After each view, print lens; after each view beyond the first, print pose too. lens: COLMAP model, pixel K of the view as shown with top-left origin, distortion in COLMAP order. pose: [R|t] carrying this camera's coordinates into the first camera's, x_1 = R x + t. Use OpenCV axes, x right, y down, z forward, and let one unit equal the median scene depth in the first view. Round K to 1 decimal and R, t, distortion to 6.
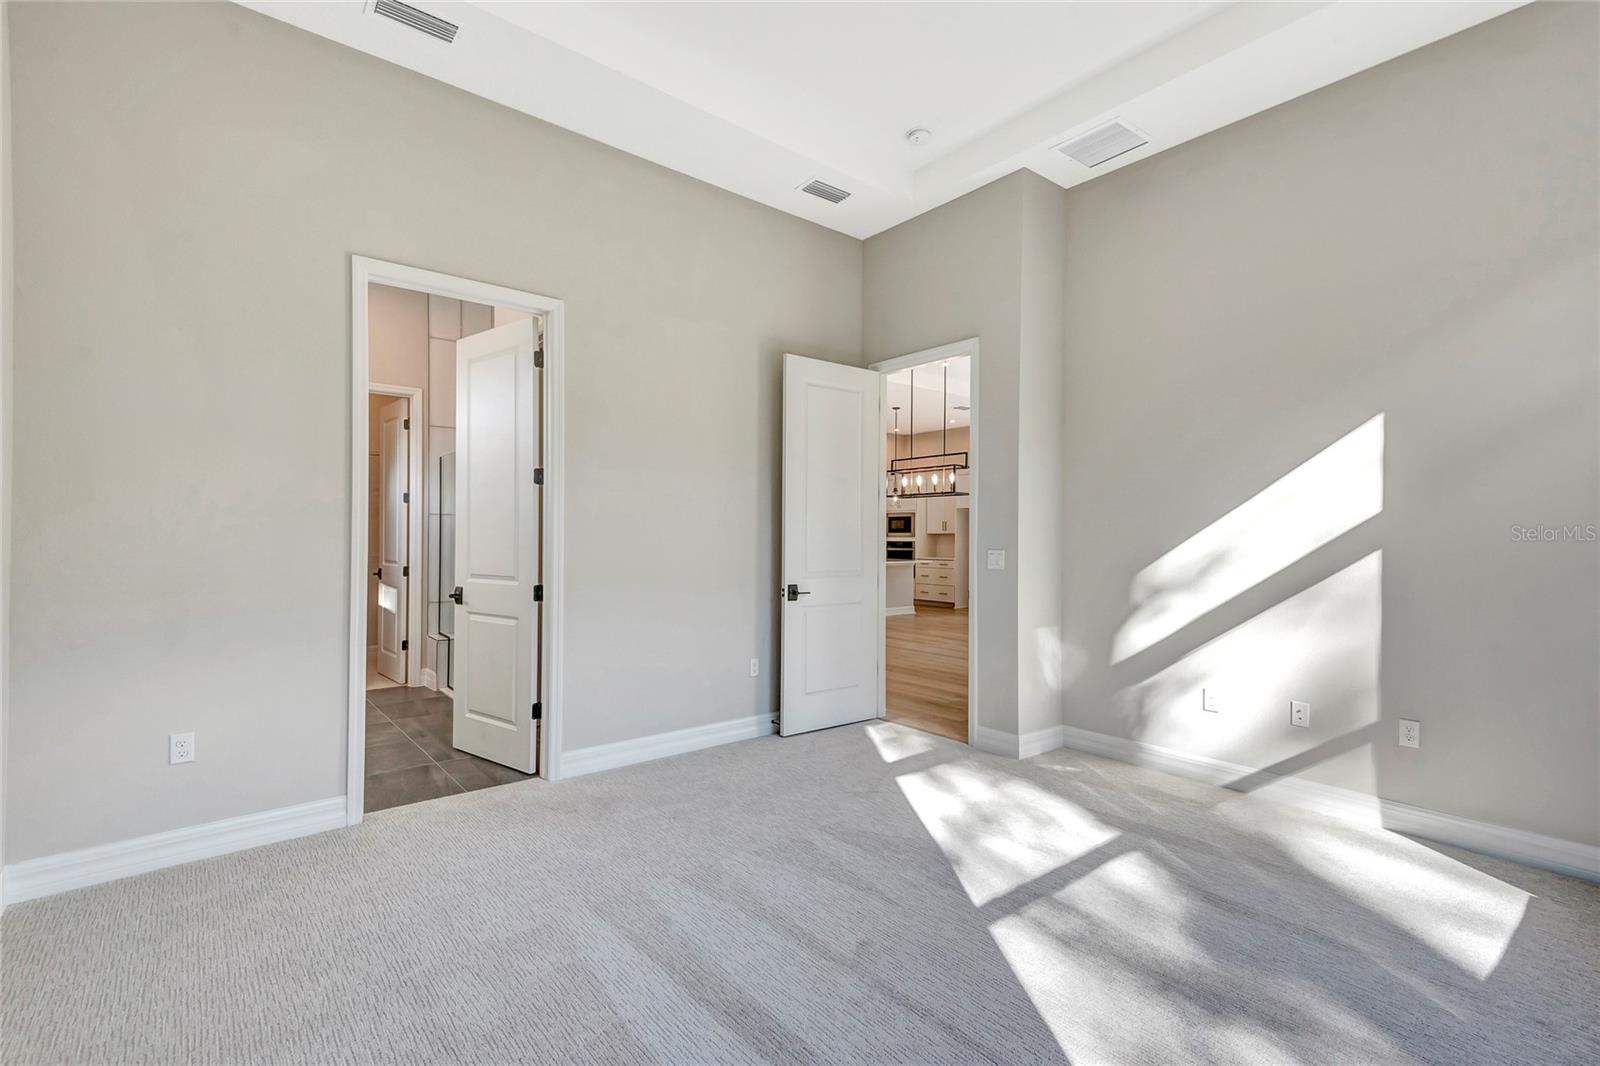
lens RADIAL K [[722.1, 0, 794.2], [0, 722.1, 533.7], [0, 0, 1]] dist [0.001851, -0.002093]
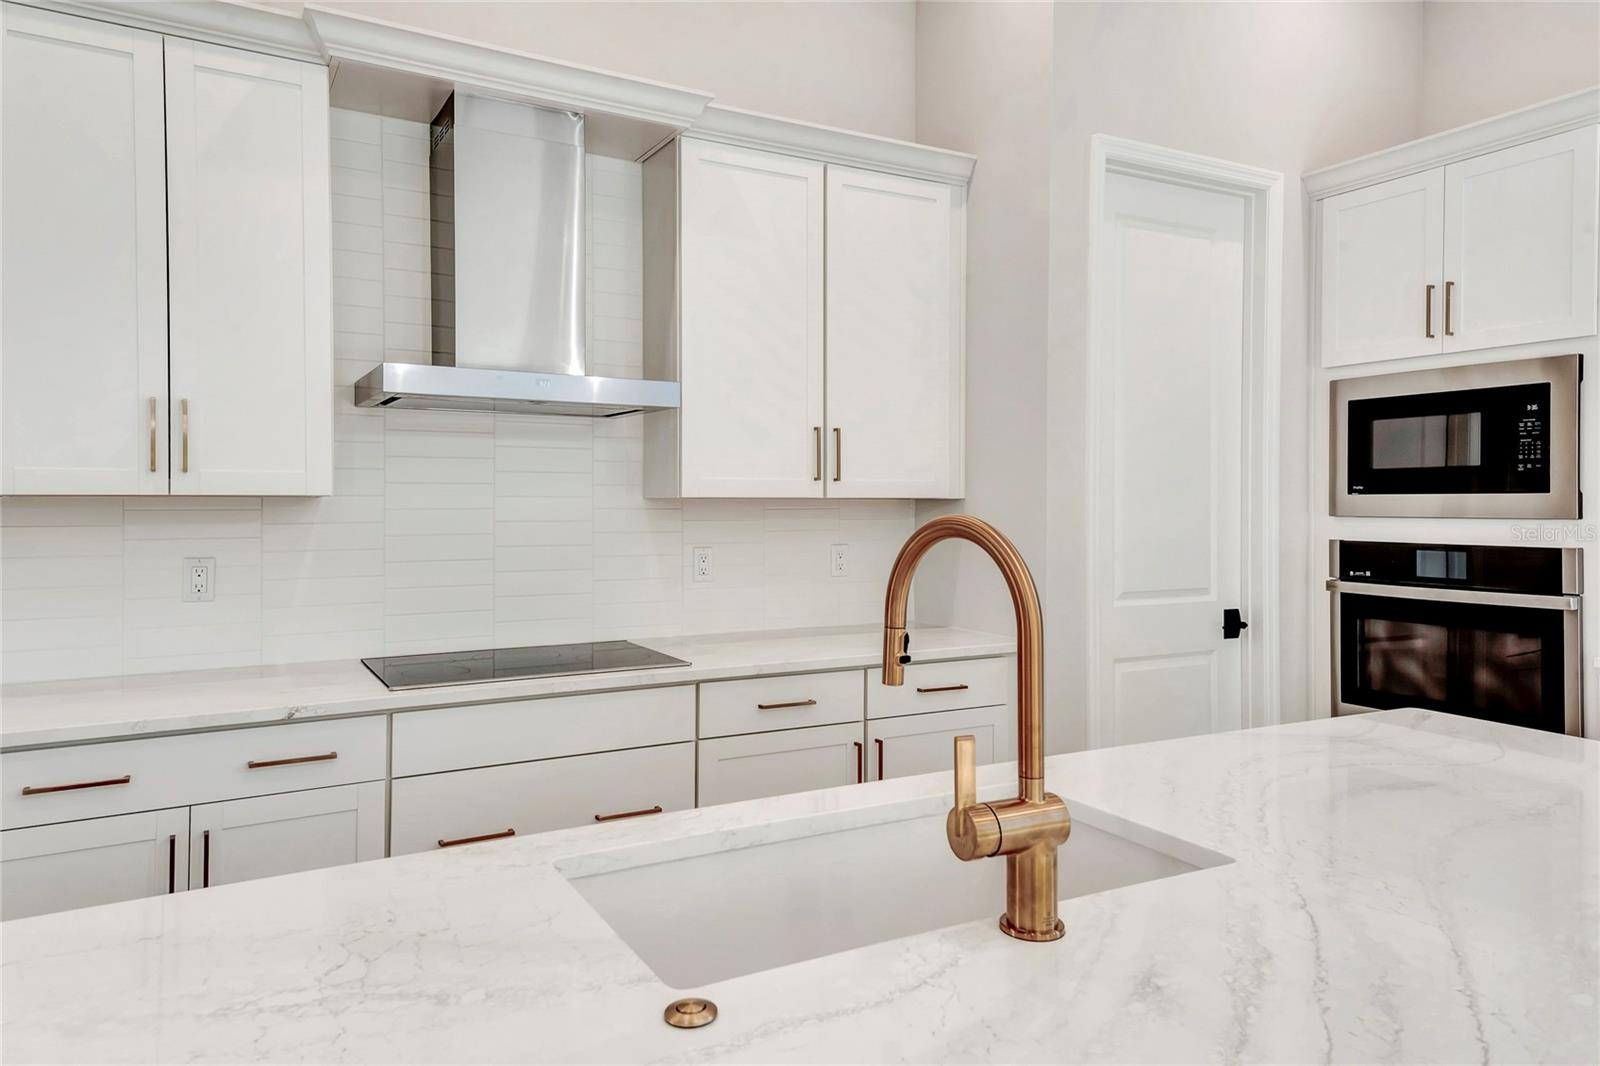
lens RADIAL K [[1074.1, 0, 796.5], [0, 1074.1, 505.3], [0, 0, 1]] dist [0.061142, -0.004352]
pose [[0.980654, 0.002219, -0.195738, 0.052607], [-0.001092, 0.999982, 0.005866, 0.000349], [0.195748, -0.005539, 0.980639, 0.736178]]
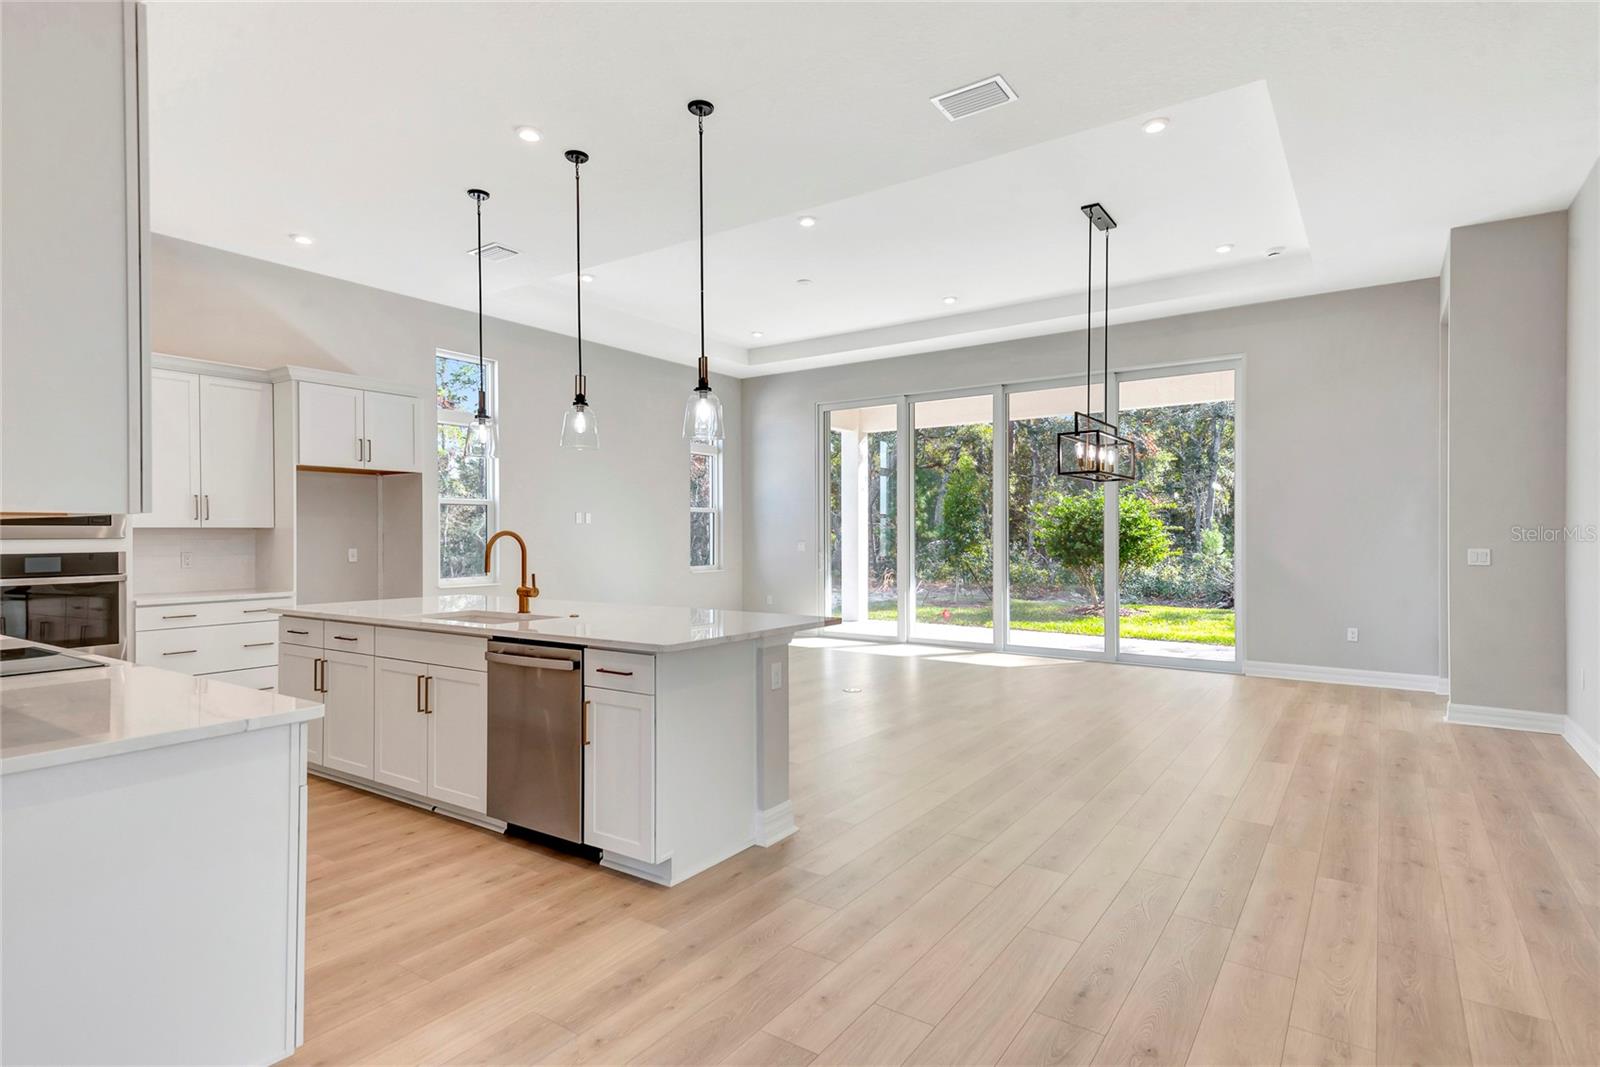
lens RADIAL K [[845.4, 0, 806.3], [0, 845.4, 532.2], [0, 0, 1]] dist [0.040610, -0.005869]
pose [[-0.266336, 0.000906, 0.963880, -0.277017], [0.002190, 0.999998, -0.000335, 0.002468], [-0.963878, 0.002022, -0.266337, 0.801069]]
